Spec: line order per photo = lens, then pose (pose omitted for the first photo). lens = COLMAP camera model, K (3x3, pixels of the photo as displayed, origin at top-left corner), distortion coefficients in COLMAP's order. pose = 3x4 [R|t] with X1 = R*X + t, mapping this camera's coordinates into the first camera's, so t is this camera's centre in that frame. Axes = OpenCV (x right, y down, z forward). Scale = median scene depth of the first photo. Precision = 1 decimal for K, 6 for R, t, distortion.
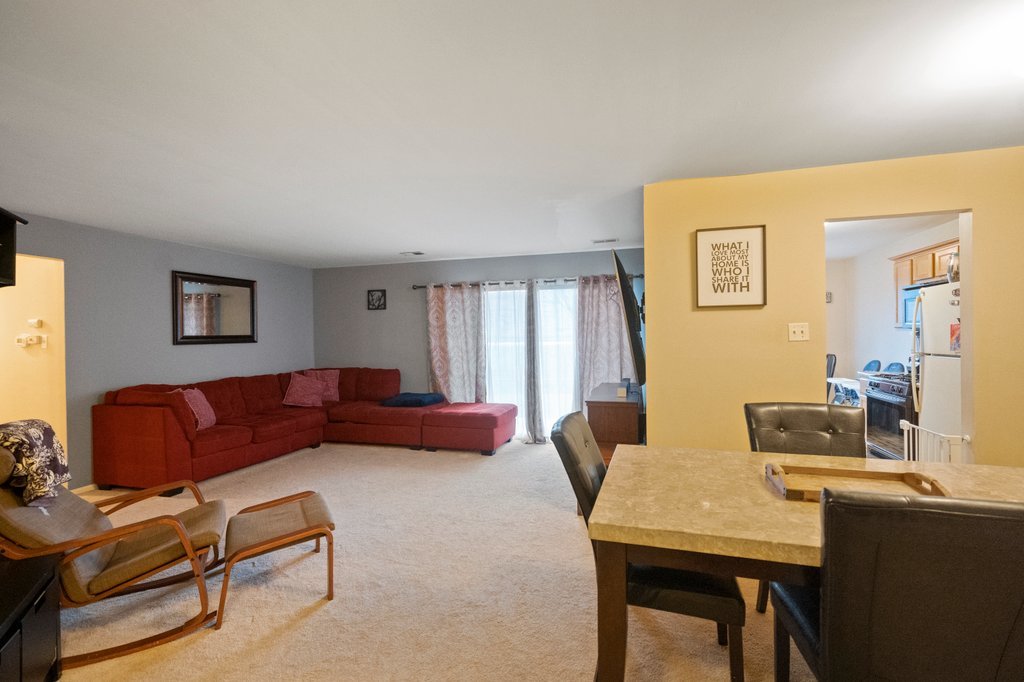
lens RADIAL K [[467.6, 0, 510.2], [0, 467.6, 335.6], [0, 0, 1]] dist [-0.003294, -0.000039]
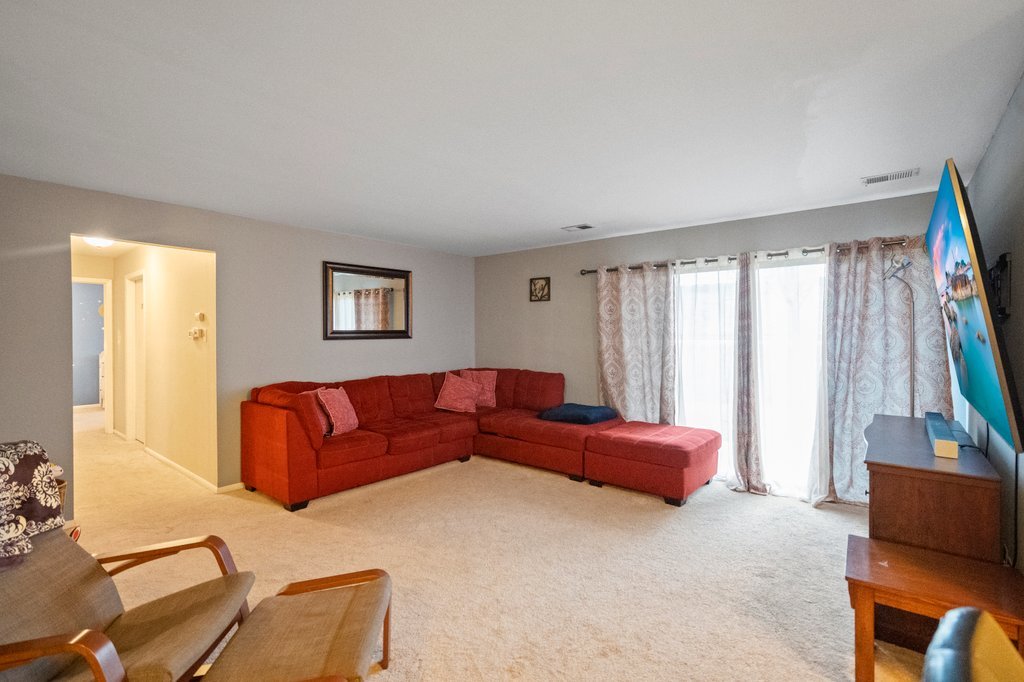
lens RADIAL K [[467.6, 0, 510.2], [0, 467.6, 335.6], [0, 0, 1]] dist [-0.003294, -0.000039]
pose [[0.919280, 0.014115, -0.393350, -0.002166], [-0.010602, 0.999882, 0.011104, -0.002826], [0.393460, -0.006038, 0.919322, 0.229341]]
